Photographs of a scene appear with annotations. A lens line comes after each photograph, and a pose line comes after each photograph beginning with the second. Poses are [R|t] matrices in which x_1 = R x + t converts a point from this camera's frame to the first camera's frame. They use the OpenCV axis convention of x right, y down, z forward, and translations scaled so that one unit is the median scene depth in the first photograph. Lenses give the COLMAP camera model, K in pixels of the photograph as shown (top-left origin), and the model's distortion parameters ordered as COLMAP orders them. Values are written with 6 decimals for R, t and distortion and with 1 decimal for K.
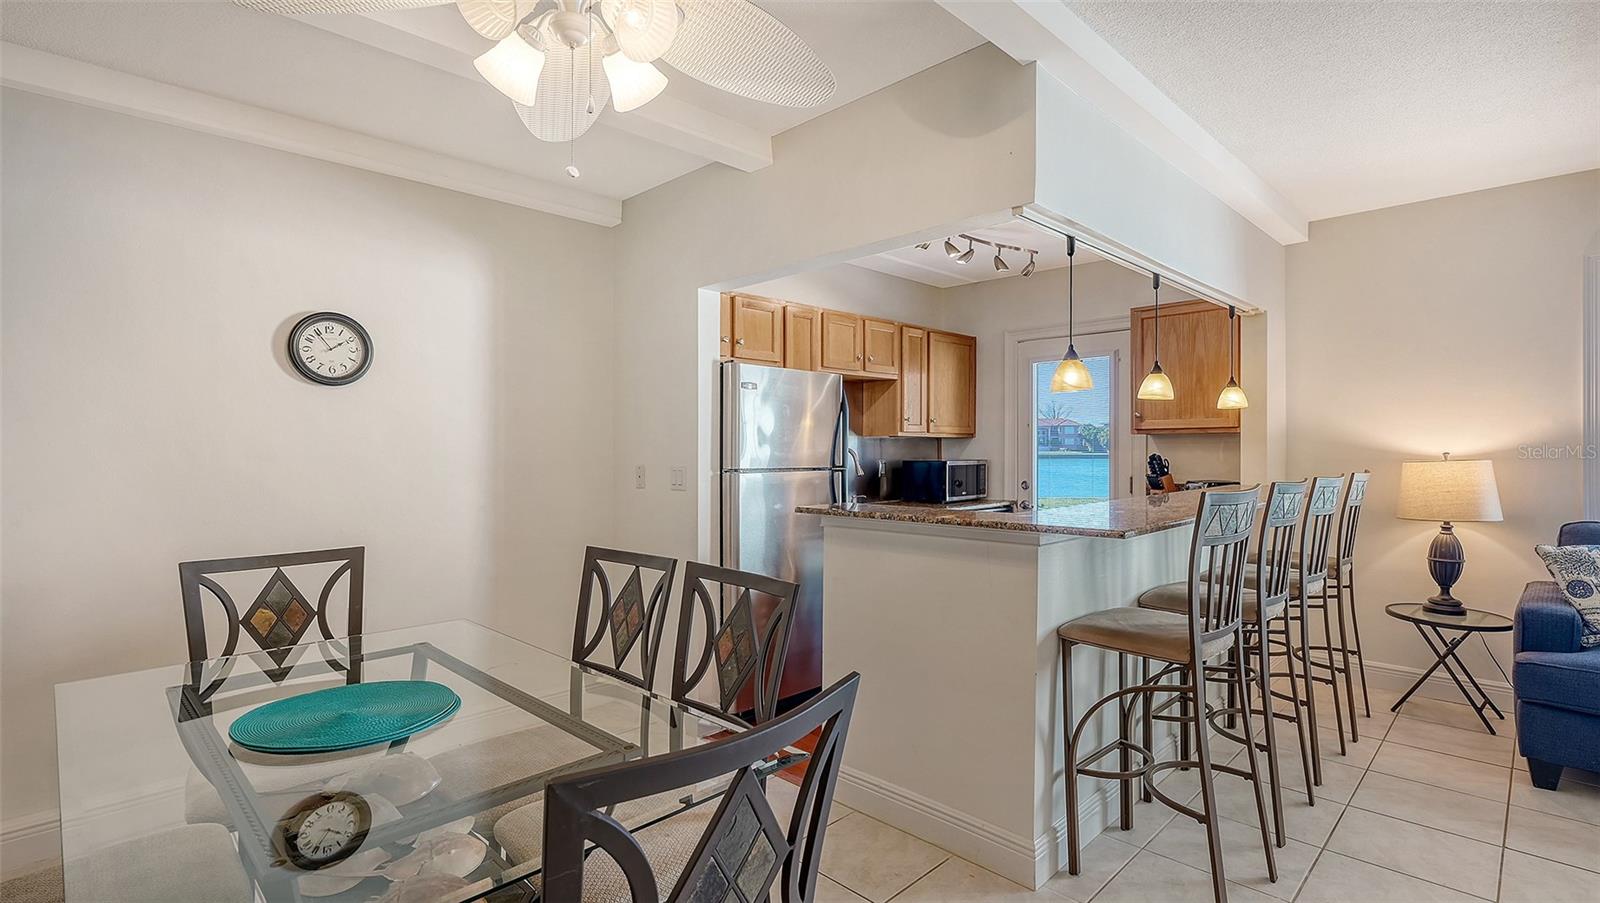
lens RADIAL K [[738.3, 0, 791.8], [0, 738.3, 444.6], [0, 0, 1]] dist [0.004335, -0.000441]
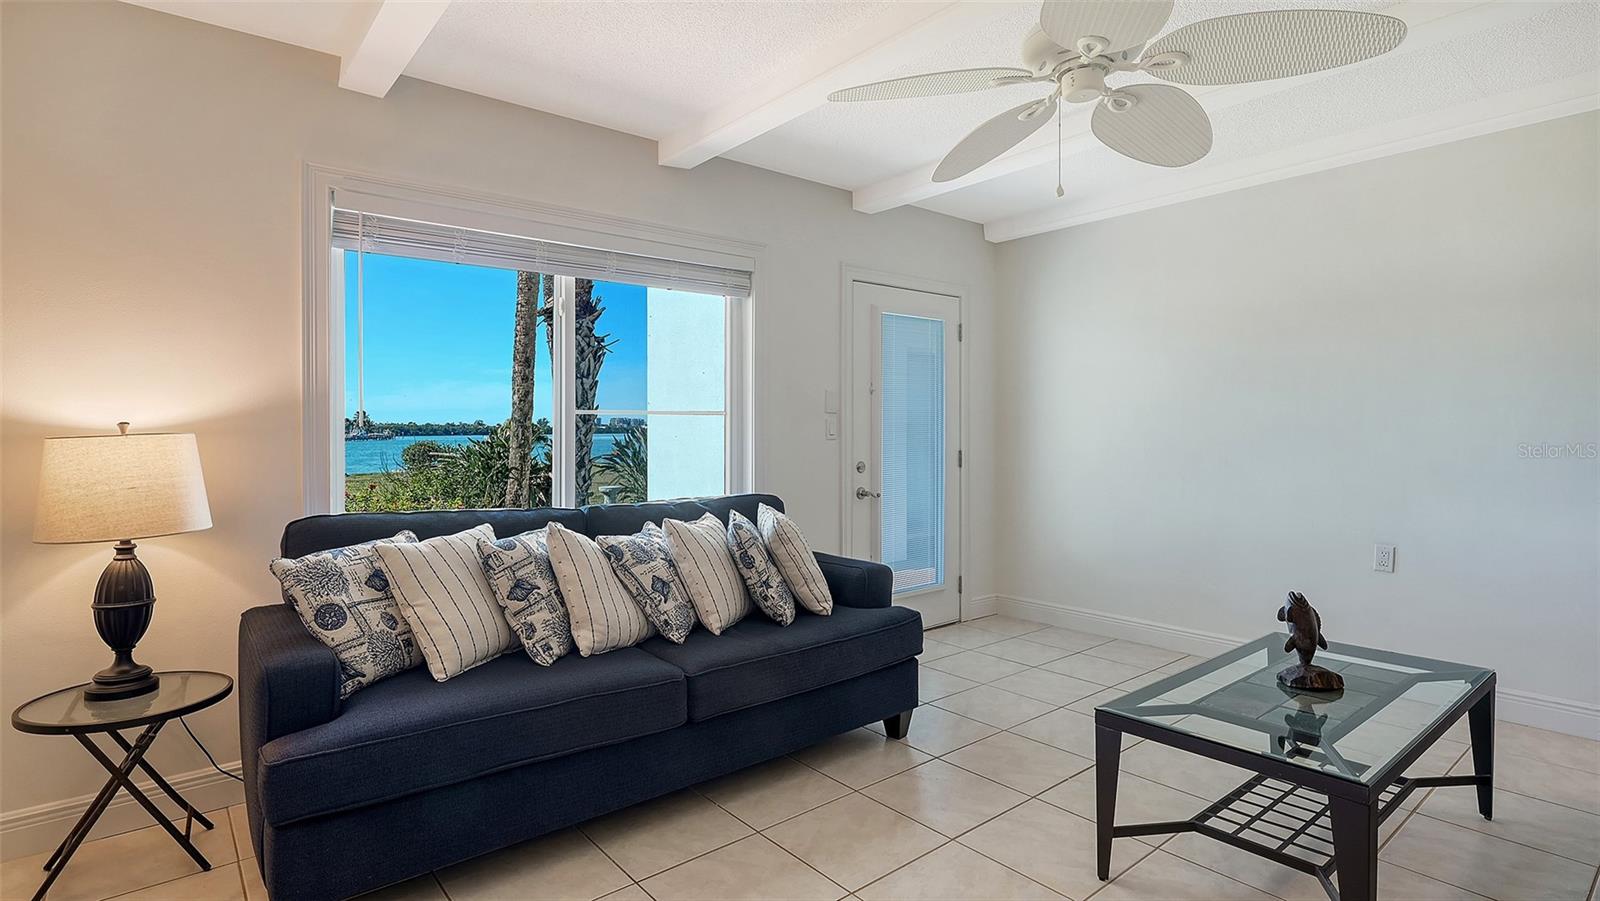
lens RADIAL K [[789.1, 0, 810.1], [0, 789.1, 444.8], [0, 0, 1]] dist [0.004232, 0.001920]
pose [[0.081104, -0.012693, 0.996625, 0.302393], [-0.000956, 0.999917, 0.012812, 0.020511], [-0.996705, -0.001992, 0.081085, 0.409148]]
